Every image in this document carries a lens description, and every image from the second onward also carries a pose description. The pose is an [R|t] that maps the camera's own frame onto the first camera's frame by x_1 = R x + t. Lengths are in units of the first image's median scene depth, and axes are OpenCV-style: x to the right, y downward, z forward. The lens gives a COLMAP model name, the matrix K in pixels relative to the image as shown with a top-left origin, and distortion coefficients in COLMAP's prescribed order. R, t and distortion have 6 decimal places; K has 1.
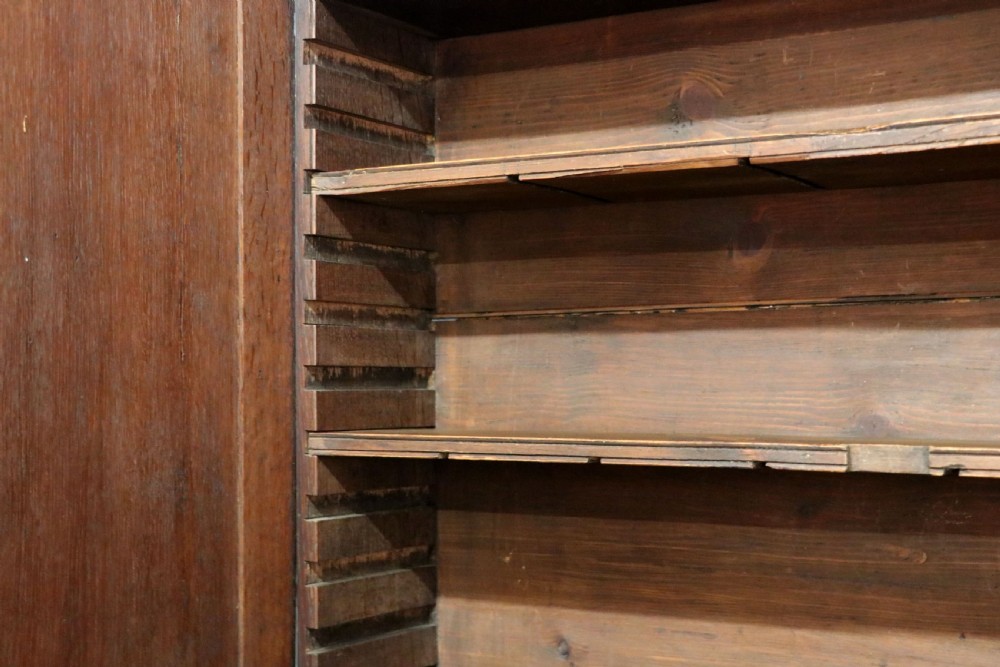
lens RADIAL K [[1533.8, 0, 477.2], [0, 1533.8, 357.3], [0, 0, 1]] dist [0.083607, 0.000000]
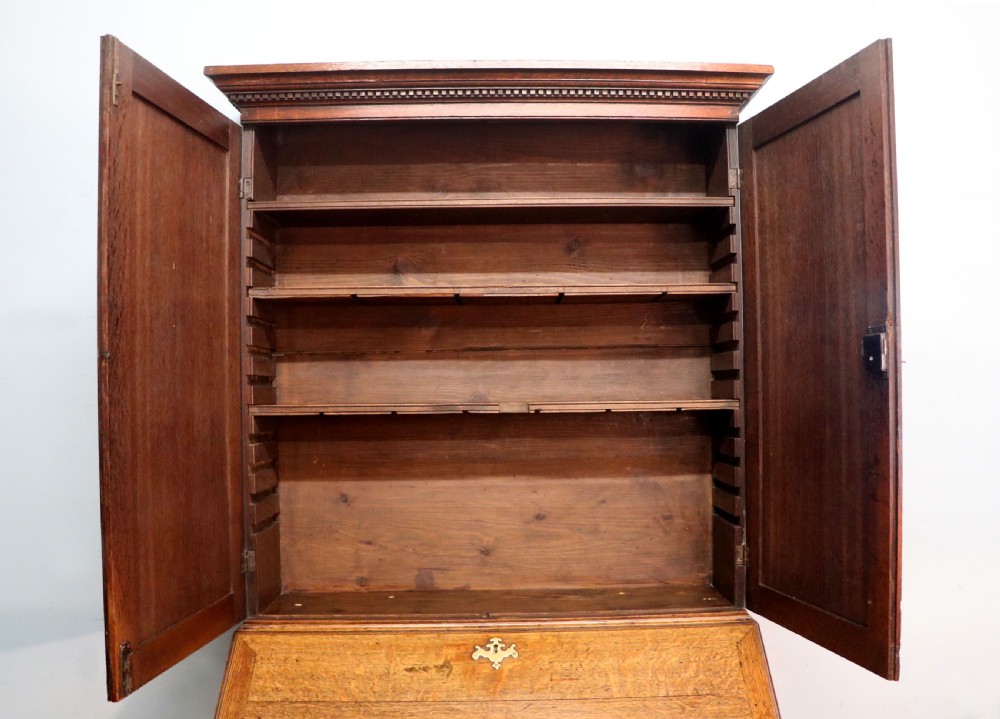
lens RADIAL K [[940.6, 0, 542.4], [0, 940.6, 370.0], [0, 0, 1]] dist [-0.144572, 0.000000]
pose [[0.822788, 0.002723, 0.568341, -0.517324], [0.004126, 0.999934, -0.010765, 0.014019], [-0.568333, 0.011202, 0.822722, -0.328365]]
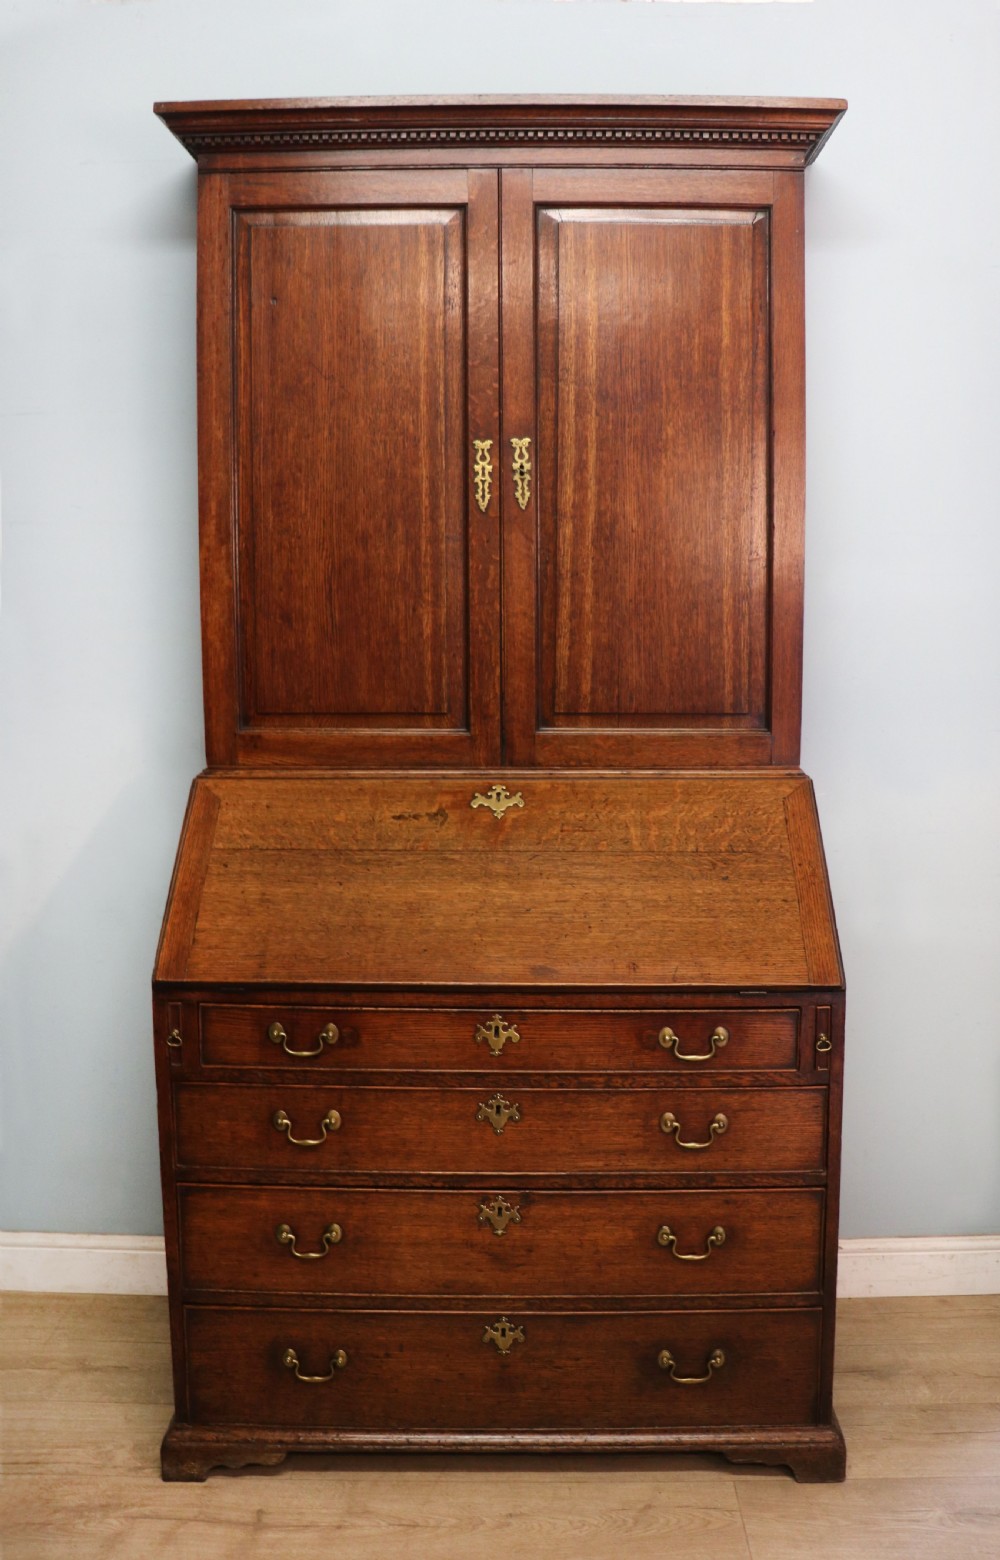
lens RADIAL K [[1406.2, 0, 534.4], [0, 1406.2, 733.8], [0, 0, 1]] dist [-0.187237, 0.156225]
pose [[0.849578, -0.052990, 0.524794, -0.670344], [-0.007329, 0.993659, 0.112197, 0.123504], [-0.527412, -0.099166, 0.843803, -0.645189]]
